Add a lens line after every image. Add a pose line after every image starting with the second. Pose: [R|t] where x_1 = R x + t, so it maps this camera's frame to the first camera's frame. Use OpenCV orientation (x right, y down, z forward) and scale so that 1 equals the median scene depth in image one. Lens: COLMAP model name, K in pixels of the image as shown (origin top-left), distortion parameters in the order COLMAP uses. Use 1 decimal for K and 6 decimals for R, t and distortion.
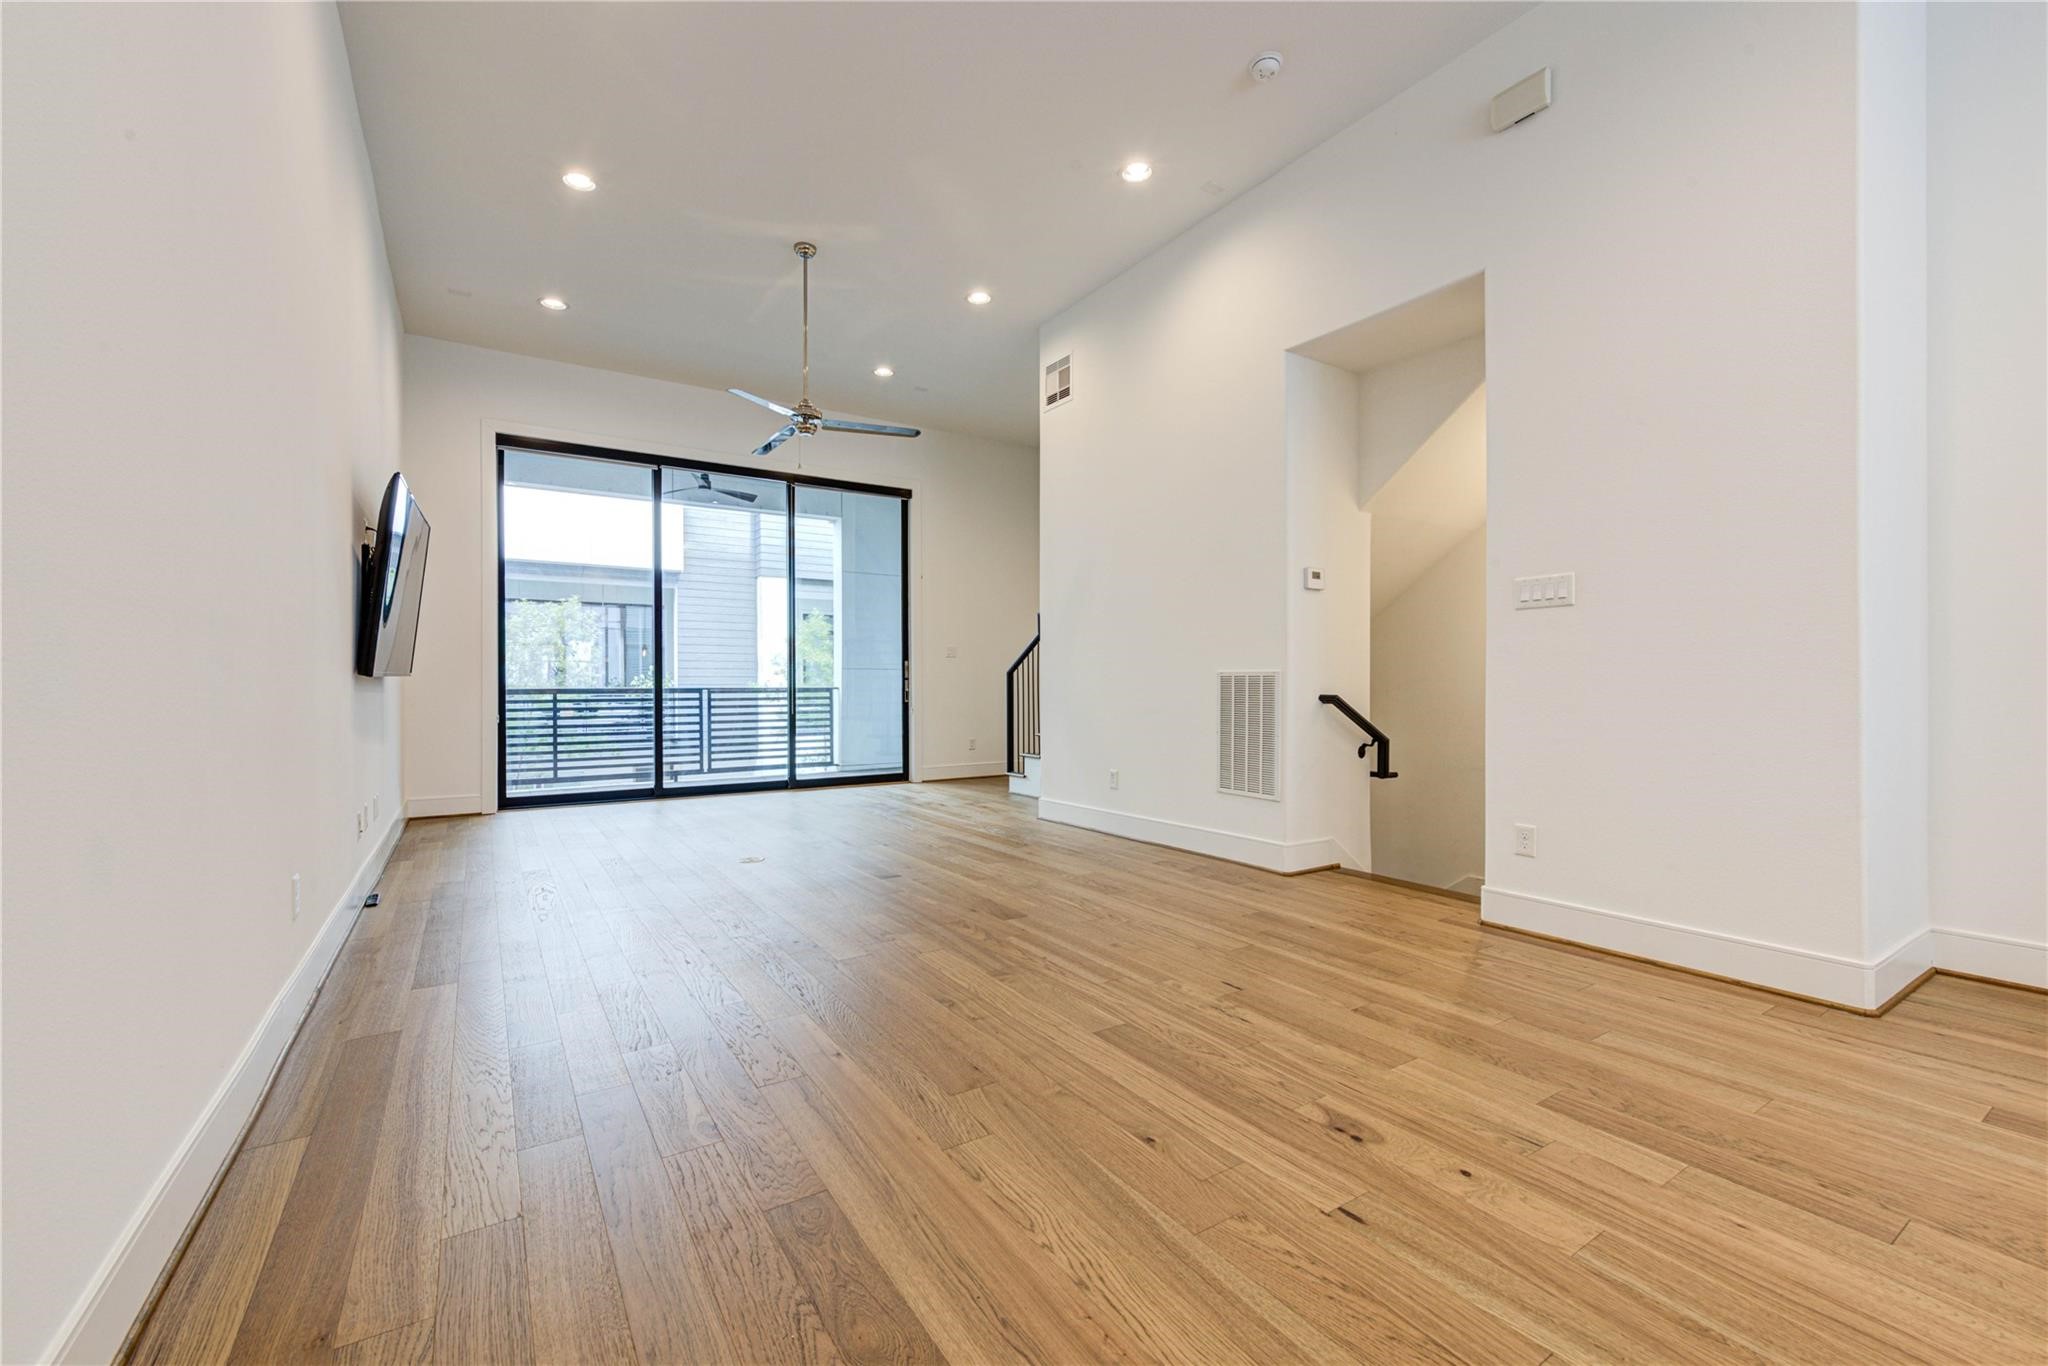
lens RADIAL K [[847.4, 0, 1028.0], [0, 847.4, 688.7], [0, 0, 1]] dist [-0.000598, -0.000050]
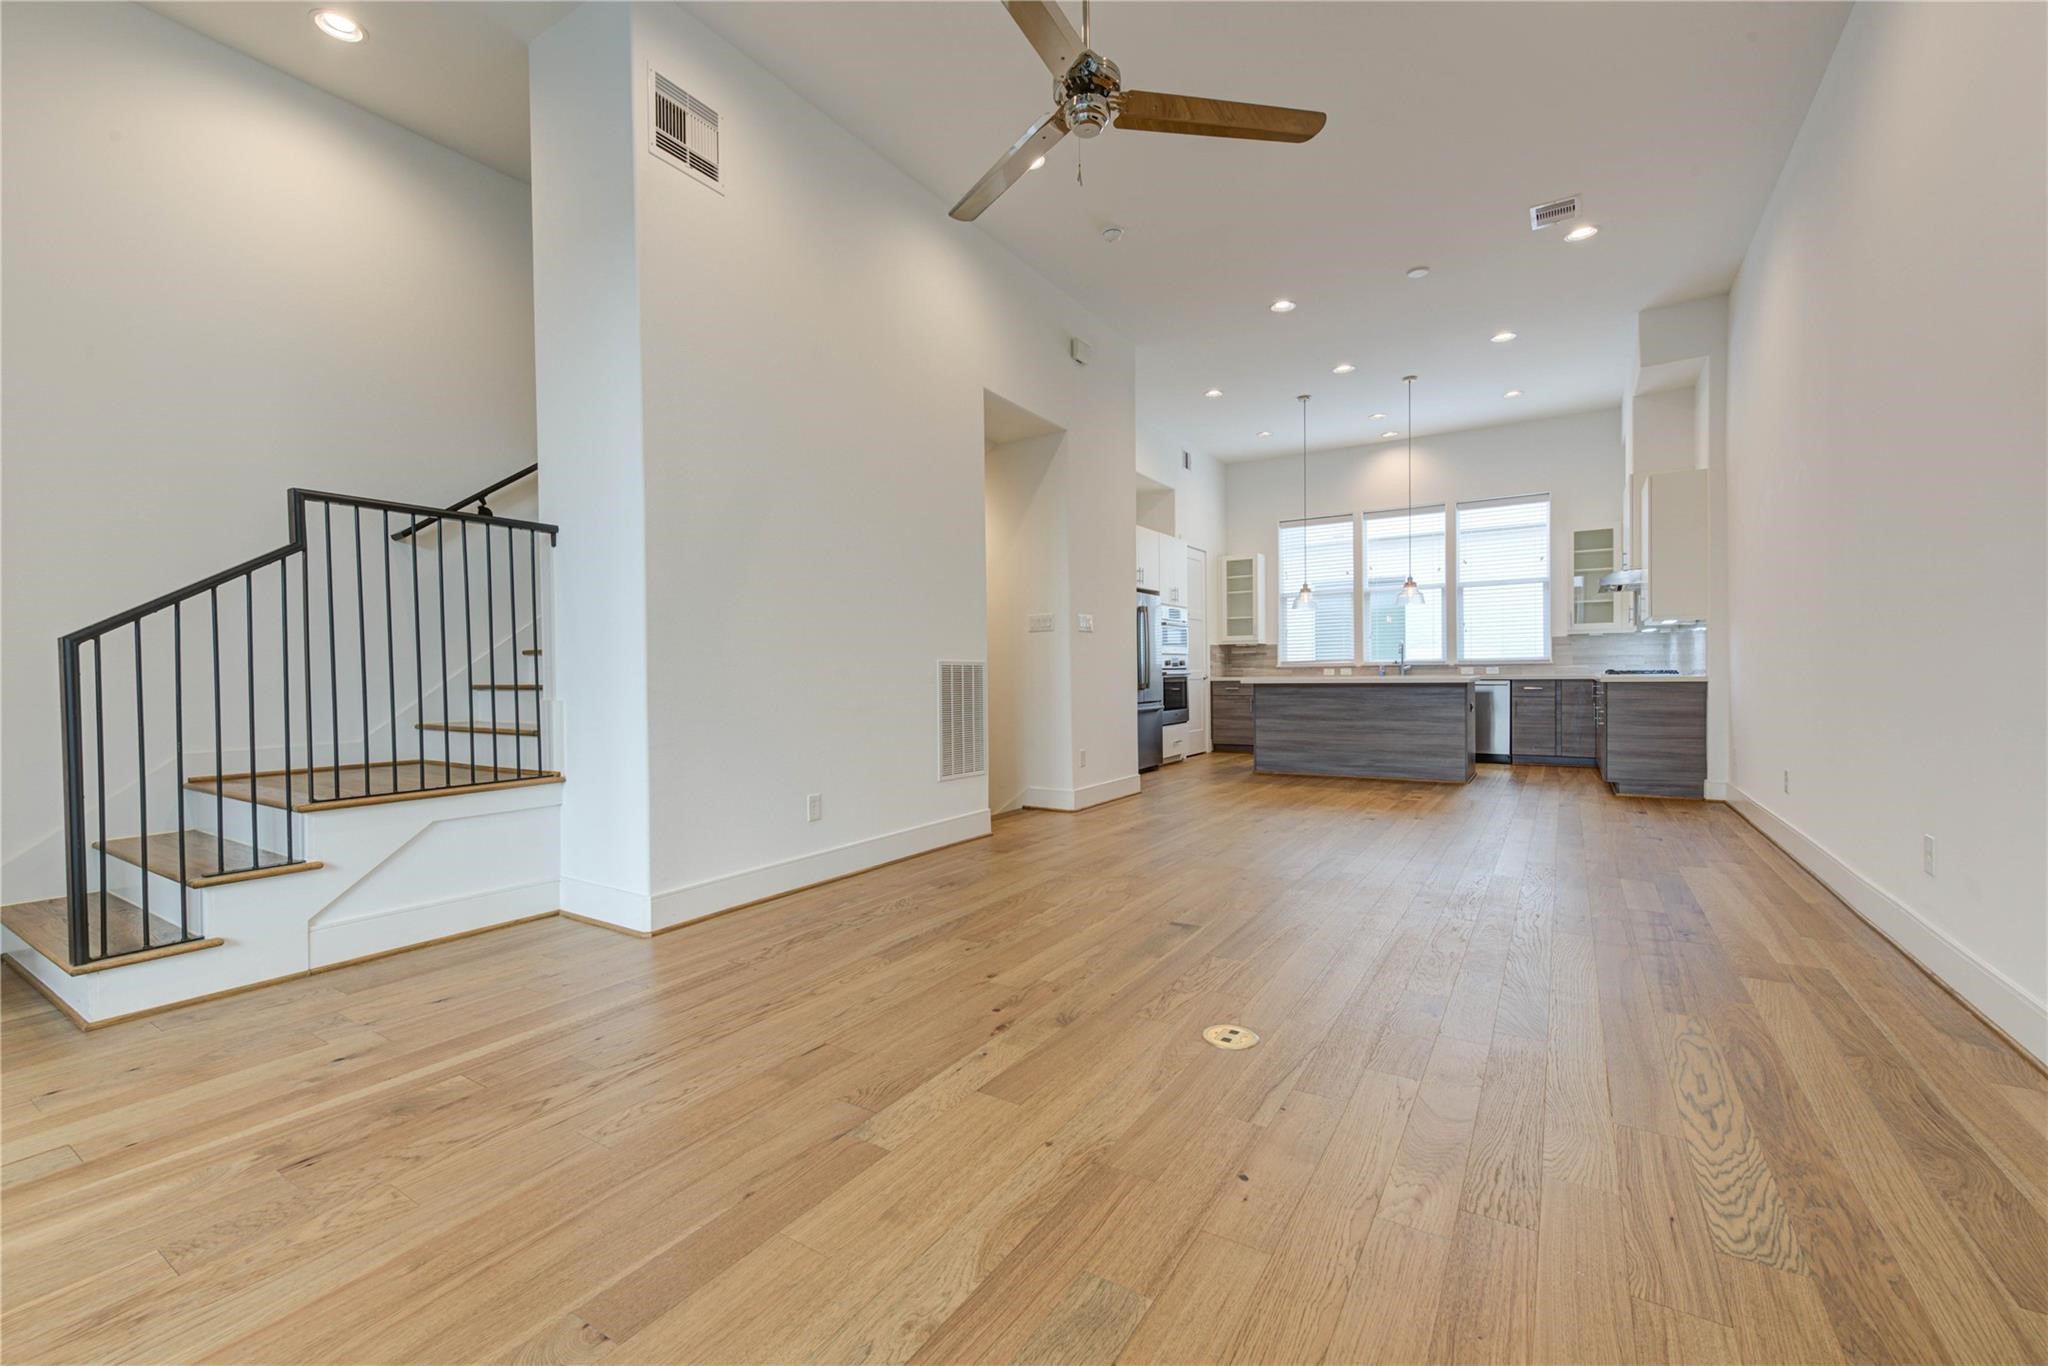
lens RADIAL K [[847.4, 0, 1028.0], [0, 847.4, 688.7], [0, 0, 1]] dist [-0.000598, -0.000050]
pose [[-0.413975, -0.009374, 0.910240, -0.731386], [0.009865, 0.999842, 0.014783, -0.001001], [-0.910235, 0.015100, -0.413817, 1.329990]]
